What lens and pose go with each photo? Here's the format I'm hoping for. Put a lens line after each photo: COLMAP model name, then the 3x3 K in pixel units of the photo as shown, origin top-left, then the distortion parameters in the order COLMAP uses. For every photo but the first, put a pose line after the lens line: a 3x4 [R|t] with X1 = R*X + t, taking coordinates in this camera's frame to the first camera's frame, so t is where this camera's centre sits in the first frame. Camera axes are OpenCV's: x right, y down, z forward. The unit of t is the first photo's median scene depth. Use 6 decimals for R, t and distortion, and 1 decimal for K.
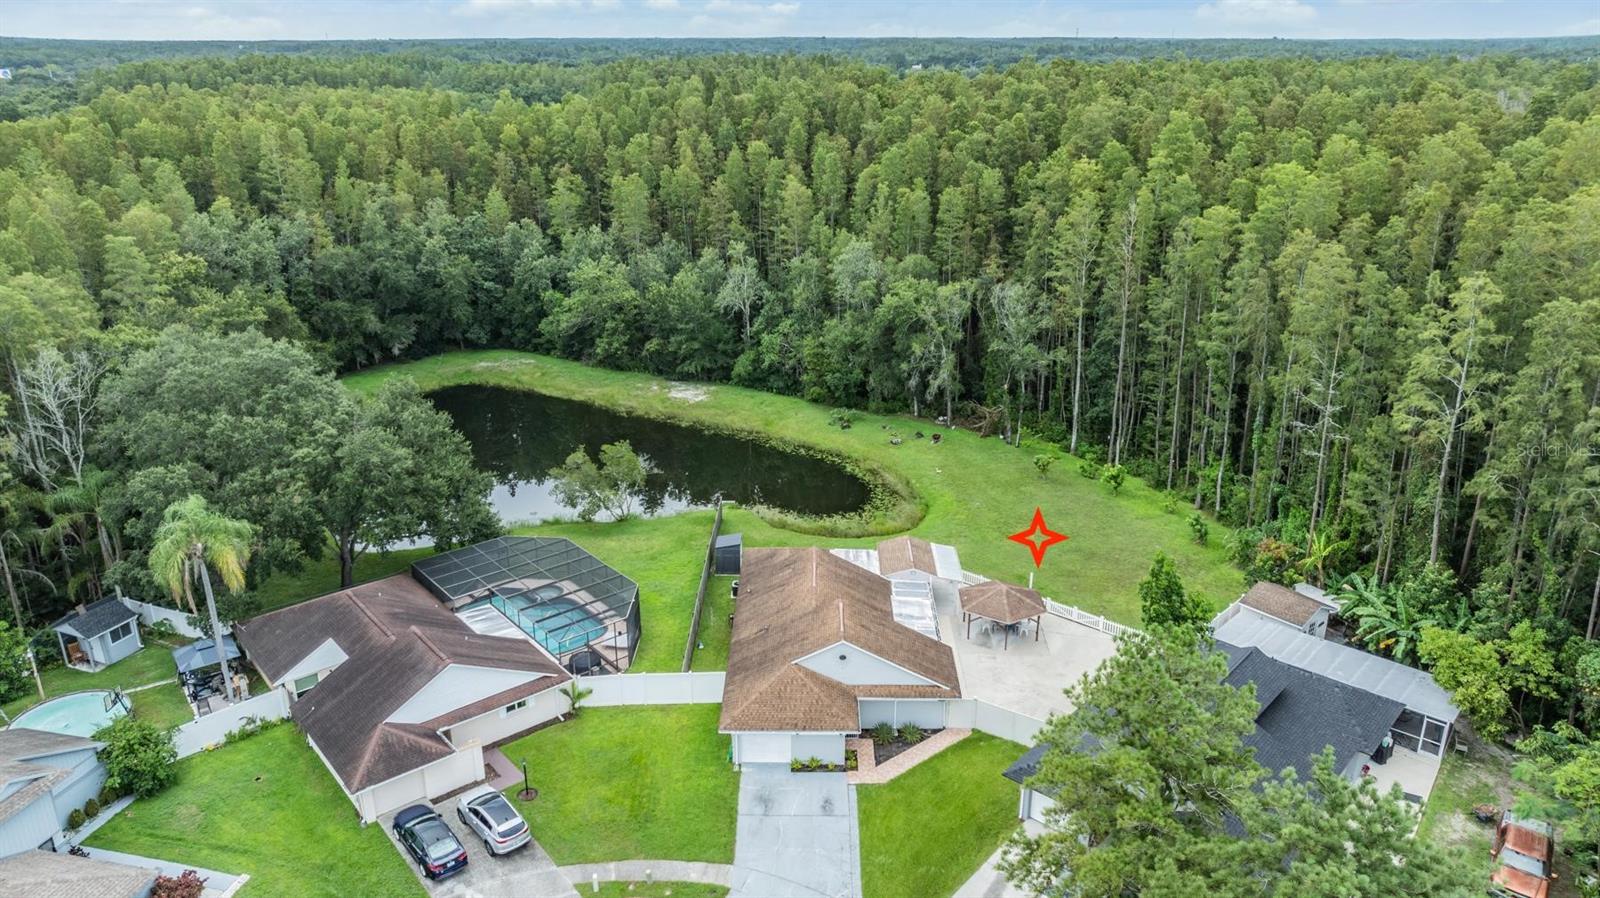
lens RADIAL K [[1114.2, 0, 800.0], [0, 1114.2, 449.0], [0, 0, 1]] dist [-0.008425, 0.001206]
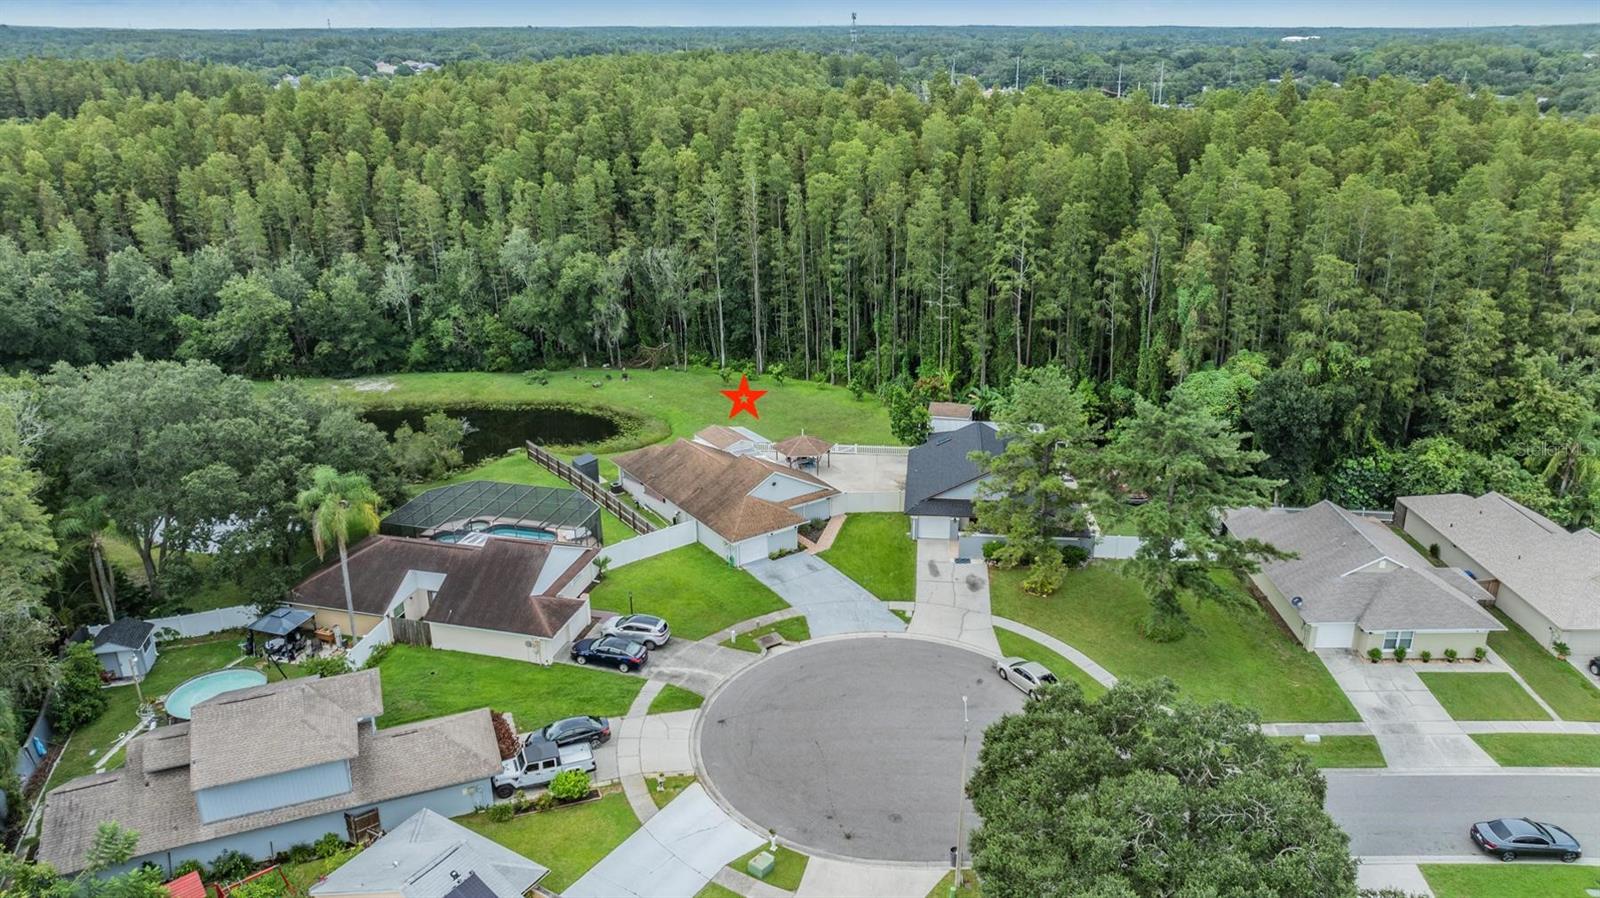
lens RADIAL K [[1114.2, 0, 800.0], [0, 1114.2, 449.0], [0, 0, 1]] dist [-0.008425, 0.001206]
pose [[0.817835, -0.208307, 0.536427, -0.581162], [0.203583, 0.976633, 0.068867, 0.034535], [-0.538237, 0.052886, 0.841132, -0.231755]]
